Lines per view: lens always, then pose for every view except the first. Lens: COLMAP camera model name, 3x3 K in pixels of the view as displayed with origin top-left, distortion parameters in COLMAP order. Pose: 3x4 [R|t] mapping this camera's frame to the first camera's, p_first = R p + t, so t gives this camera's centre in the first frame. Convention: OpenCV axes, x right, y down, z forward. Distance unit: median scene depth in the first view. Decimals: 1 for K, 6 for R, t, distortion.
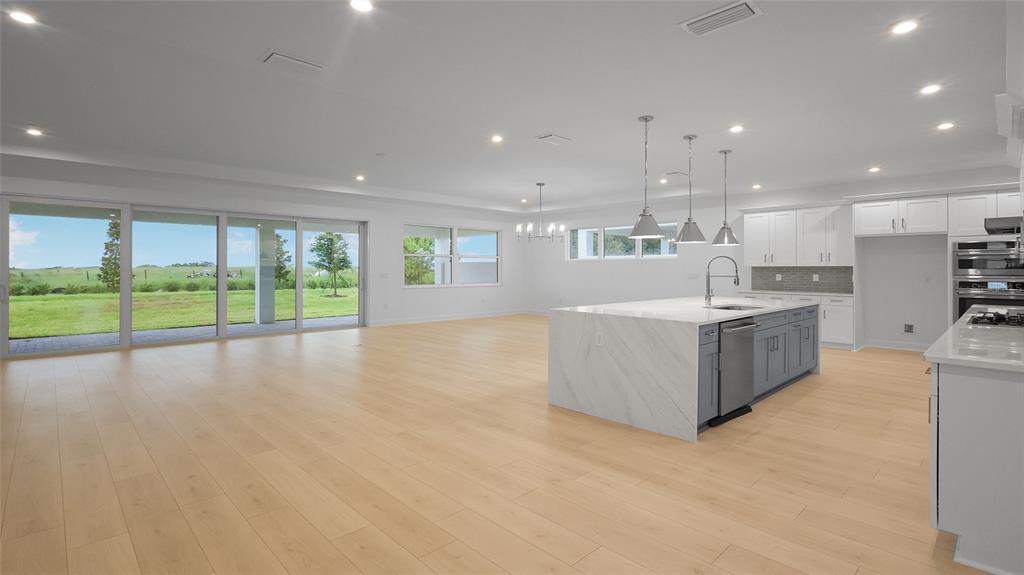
lens RADIAL K [[486.9, 0, 510.5], [0, 486.9, 263.3], [0, 0, 1]] dist [0.000202, 0.000123]
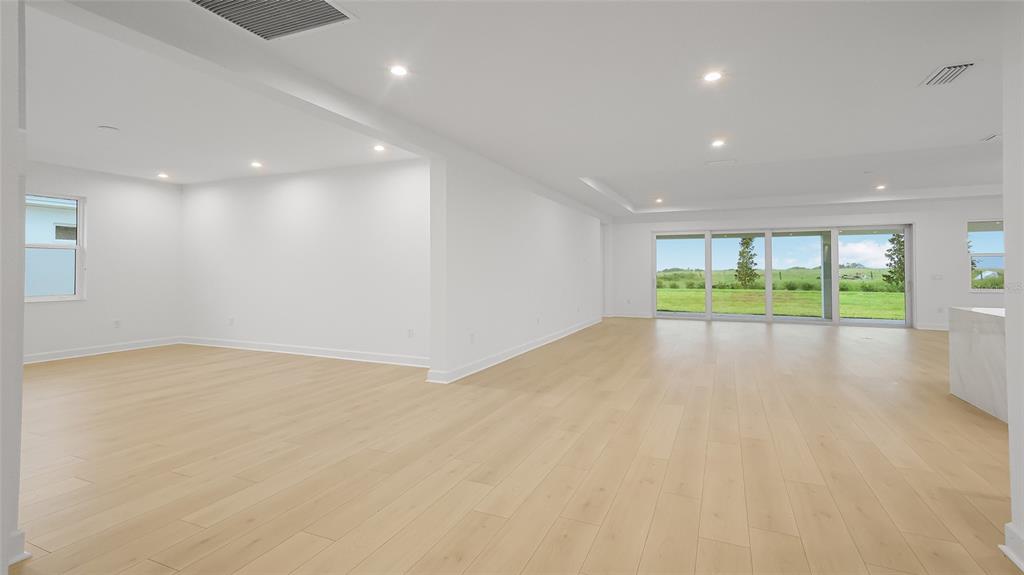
lens RADIAL K [[486.9, 0, 510.5], [0, 486.9, 263.3], [0, 0, 1]] dist [0.000202, 0.000123]
pose [[0.377630, -0.014796, -0.925838, 0.185133], [0.011360, 0.999871, -0.011346, -0.001315], [0.925887, -0.006233, 0.377749, -0.085639]]
